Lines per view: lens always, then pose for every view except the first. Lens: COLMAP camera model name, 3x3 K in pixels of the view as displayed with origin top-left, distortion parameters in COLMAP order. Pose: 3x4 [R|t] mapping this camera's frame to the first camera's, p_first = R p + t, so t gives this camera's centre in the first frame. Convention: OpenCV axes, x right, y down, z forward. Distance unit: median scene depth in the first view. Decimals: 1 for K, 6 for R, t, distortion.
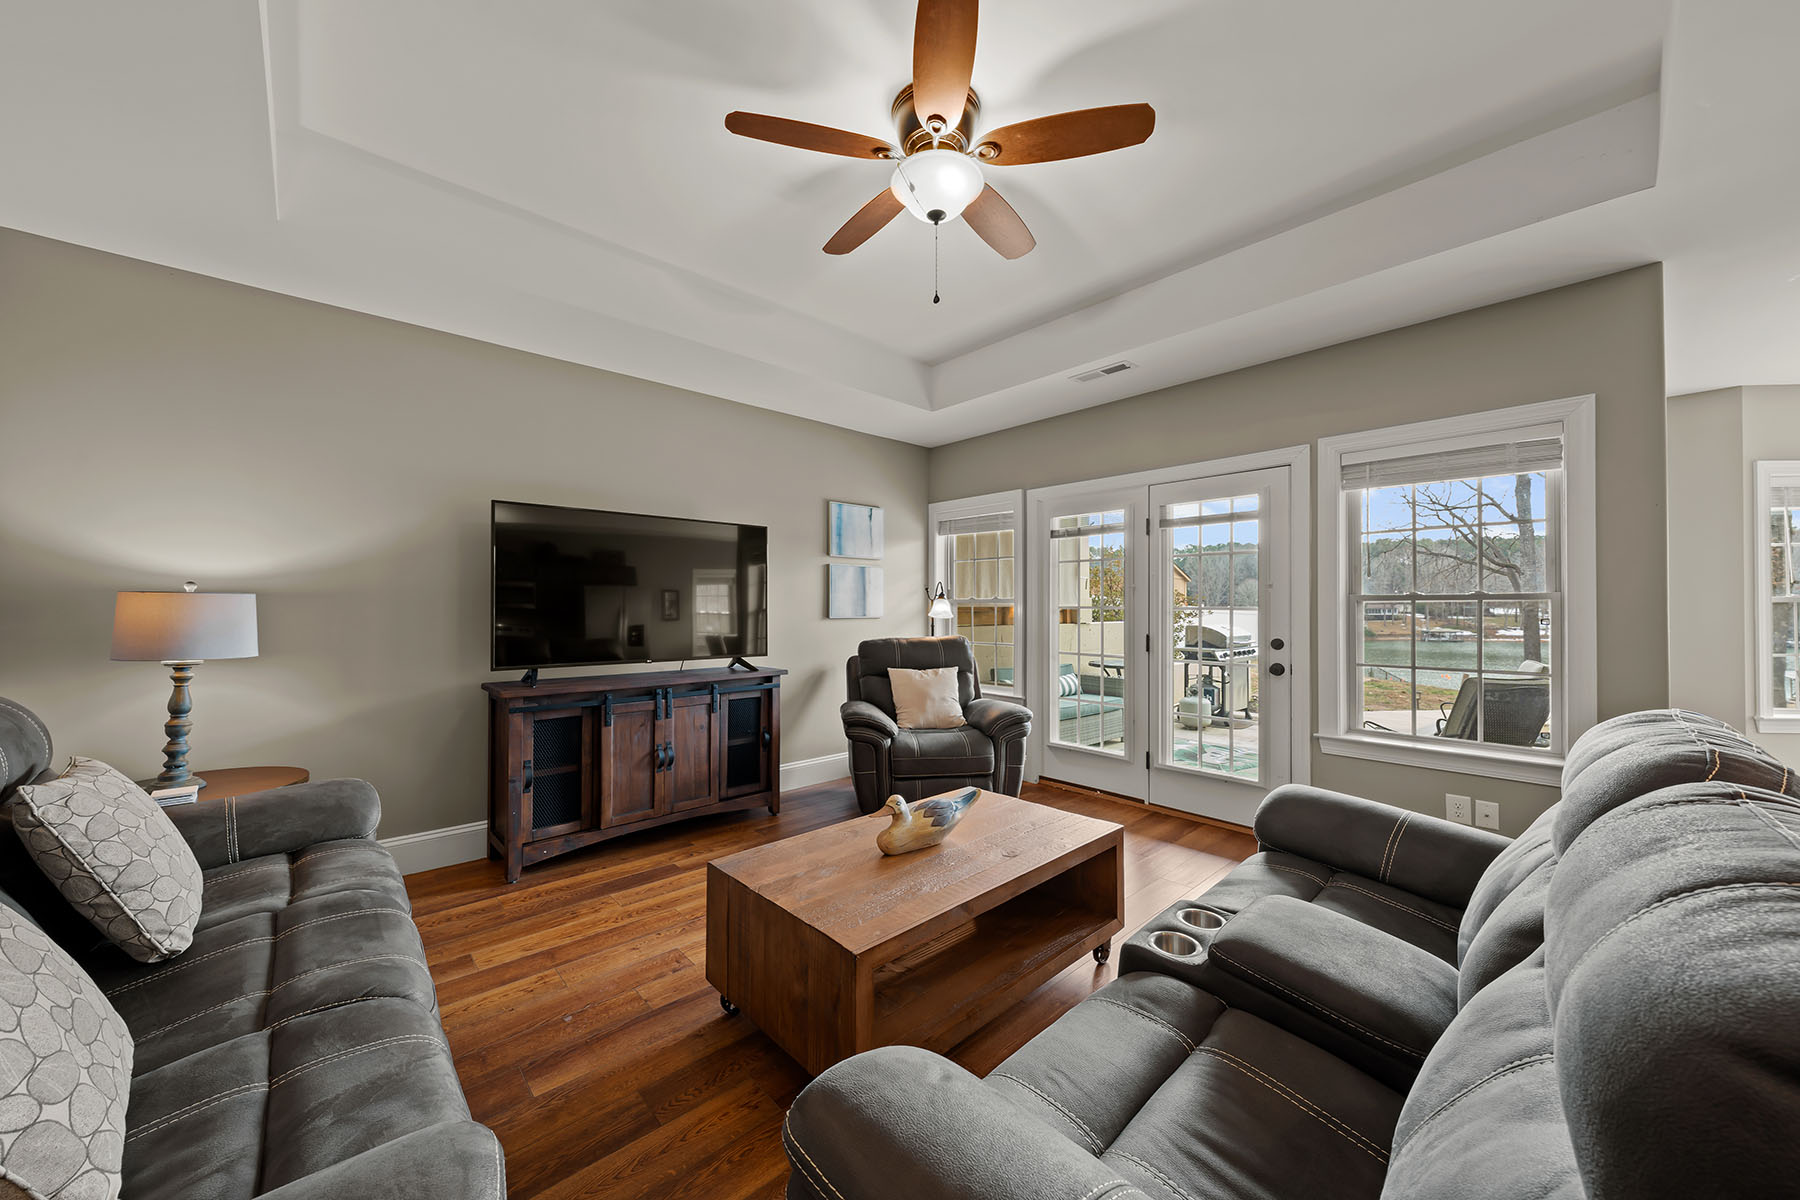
lens RADIAL K [[642.1, 0, 897.6], [0, 642.1, 603.2], [0, 0, 1]] dist [-0.000076, -0.000053]
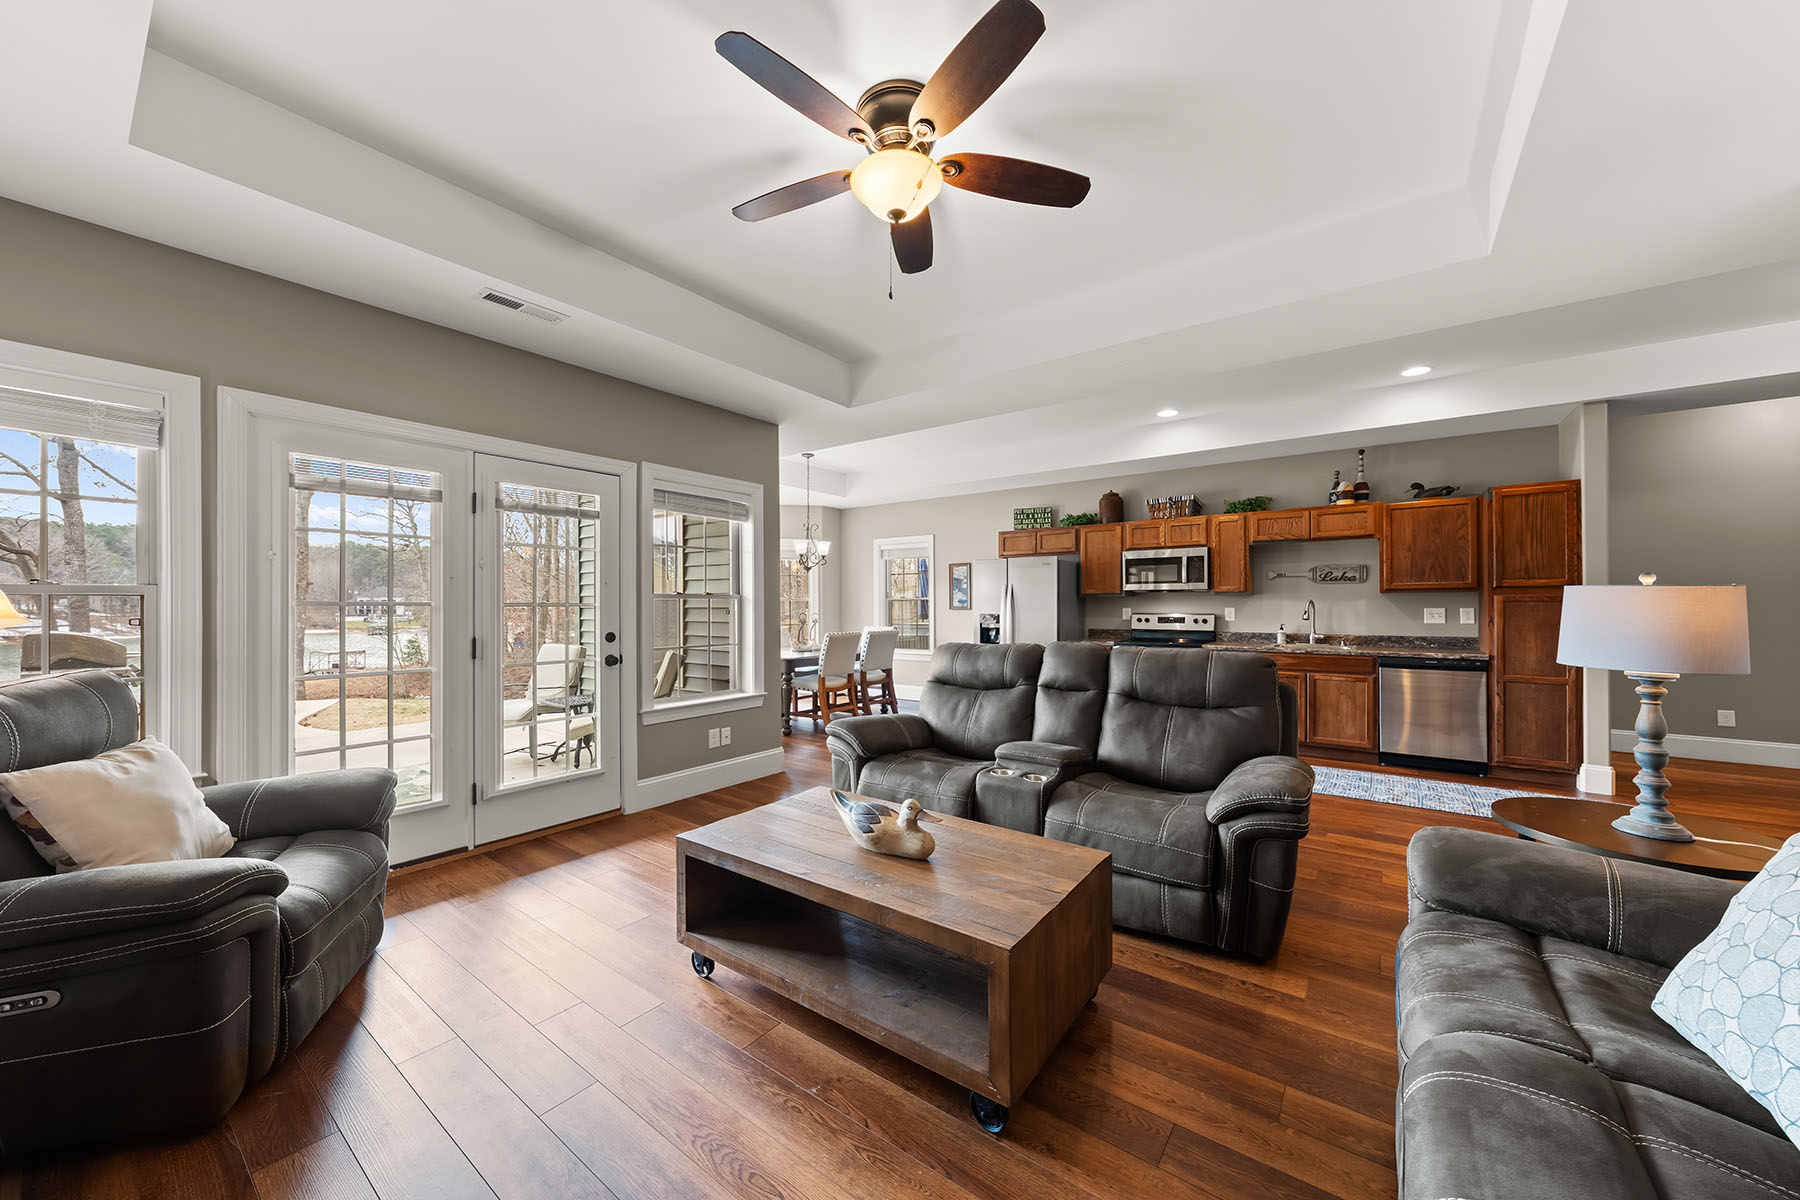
lens RADIAL K [[642.1, 0, 899.3], [0, 642.1, 601.7], [0, 0, 1]] dist [-0.000076, -0.000053]
pose [[-0.181510, 0.001194, 0.983388, -0.568926], [-0.005907, 0.999980, -0.002304, 0.003543], [-0.983371, -0.006227, -0.181499, 0.718505]]
